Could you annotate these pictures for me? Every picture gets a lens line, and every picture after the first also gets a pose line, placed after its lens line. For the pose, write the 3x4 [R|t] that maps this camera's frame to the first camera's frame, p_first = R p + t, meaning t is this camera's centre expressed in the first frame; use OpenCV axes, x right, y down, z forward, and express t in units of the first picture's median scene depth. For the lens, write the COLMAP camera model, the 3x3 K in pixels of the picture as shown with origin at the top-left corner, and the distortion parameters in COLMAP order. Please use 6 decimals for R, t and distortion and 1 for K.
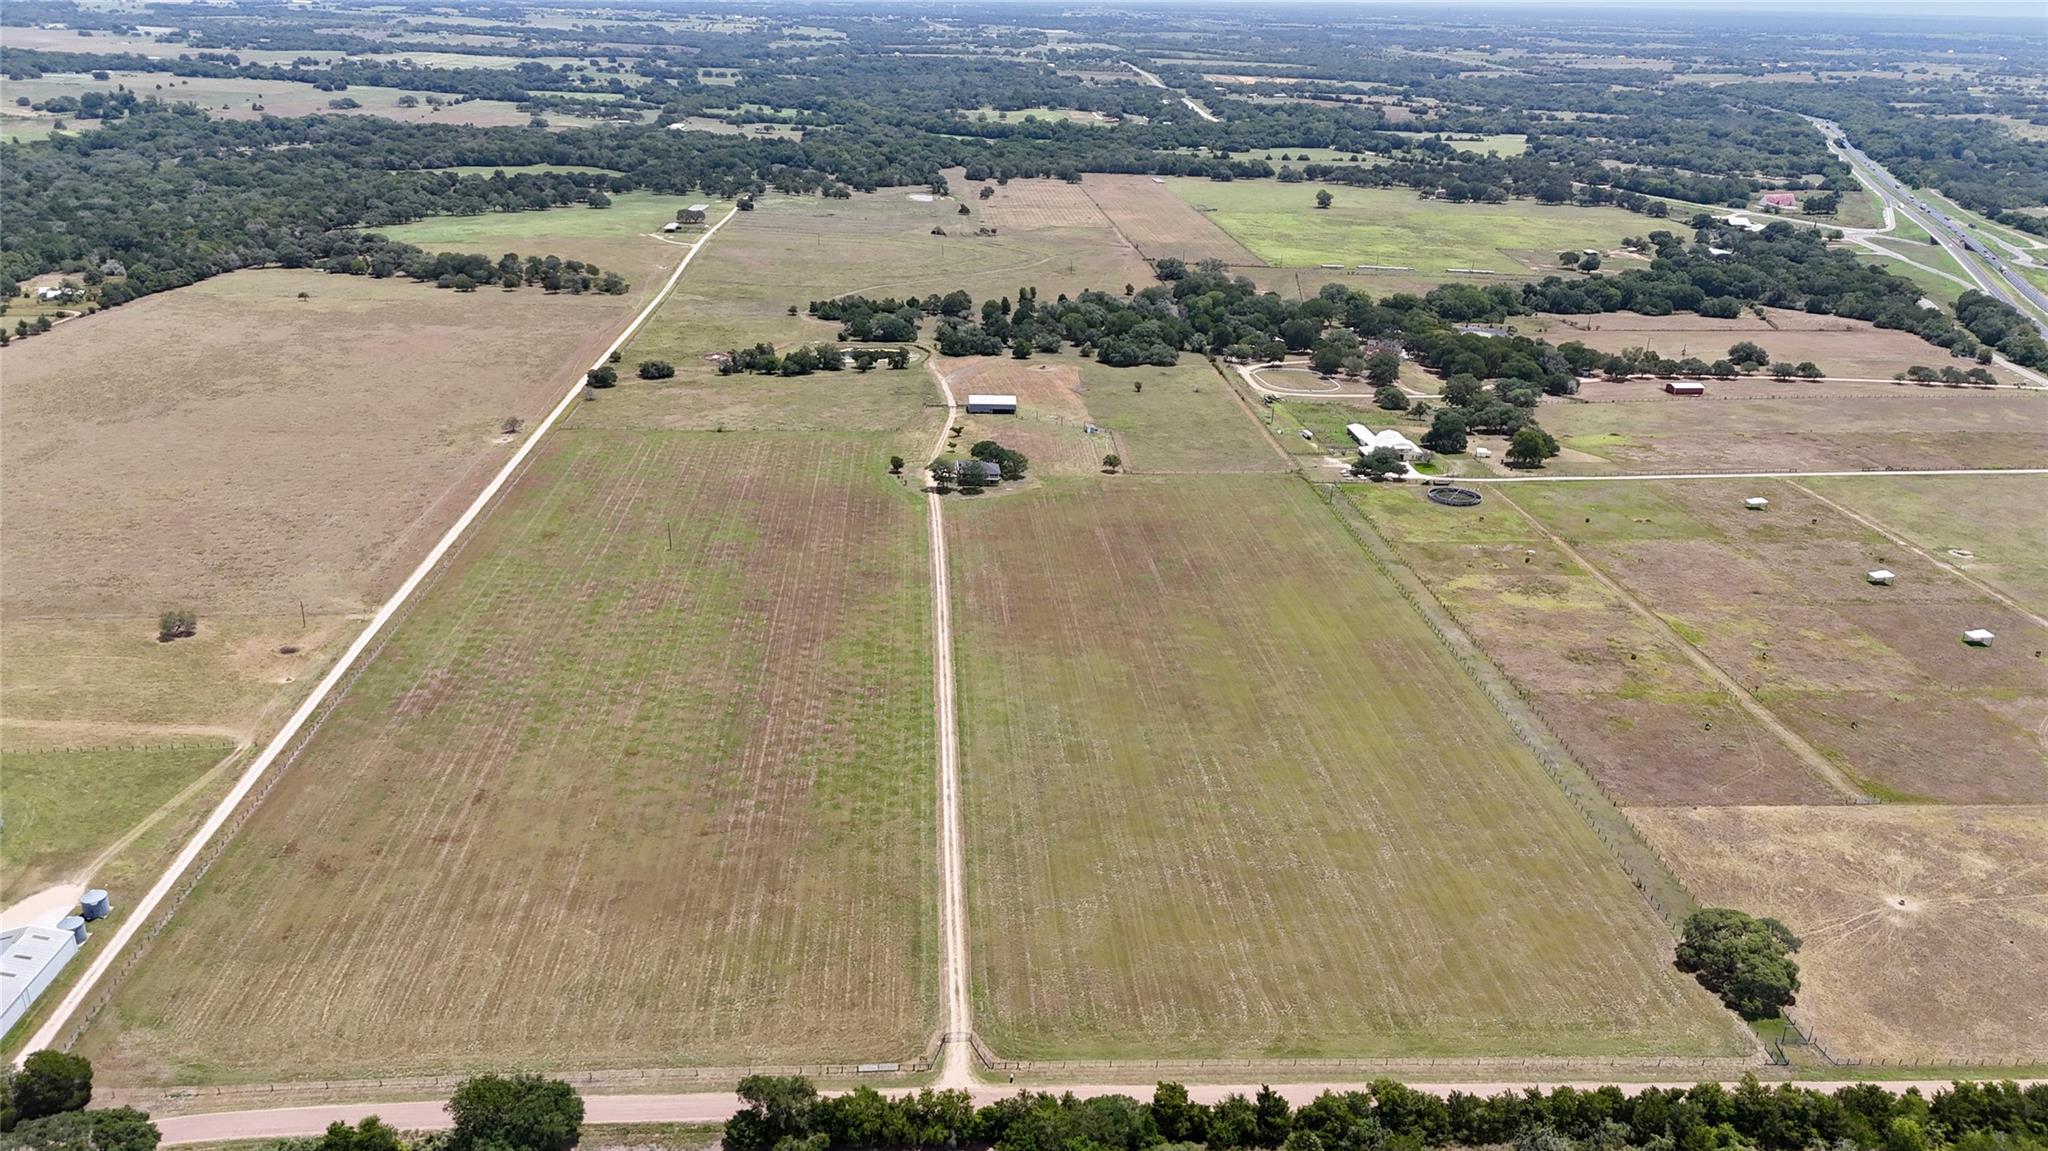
lens RADIAL K [[1466.4, 0, 1029.6], [0, 1466.4, 582.7], [0, 0, 1]] dist [0.086726, -0.097105]
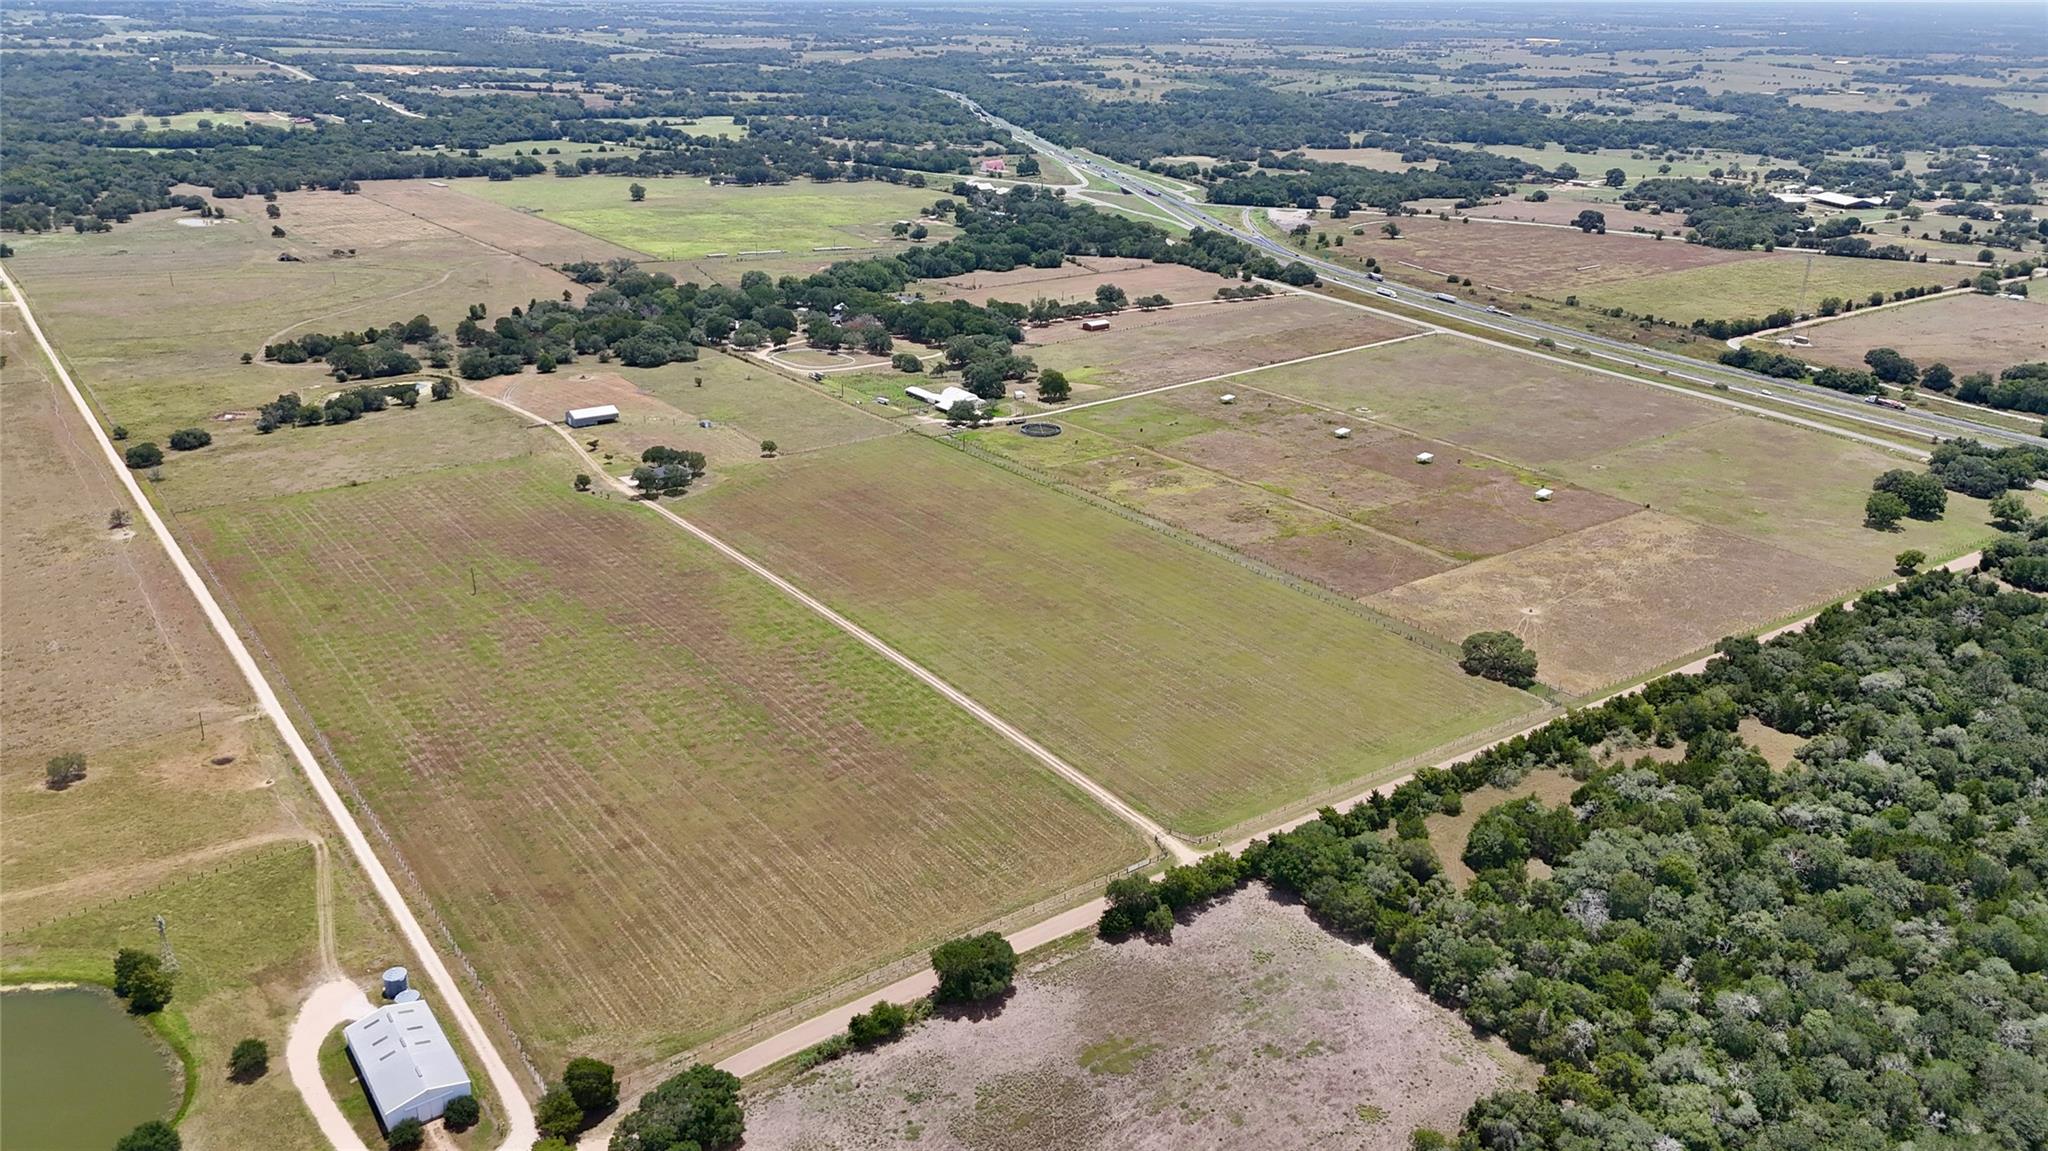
lens RADIAL K [[1466.4, 0, 1029.6], [0, 1466.4, 582.7], [0, 0, 1]] dist [0.086726, -0.097105]
pose [[0.845454, -0.210602, 0.490770, -0.357391], [0.203988, 0.976631, 0.067685, -0.017834], [-0.493556, 0.042887, 0.868656, -0.062895]]
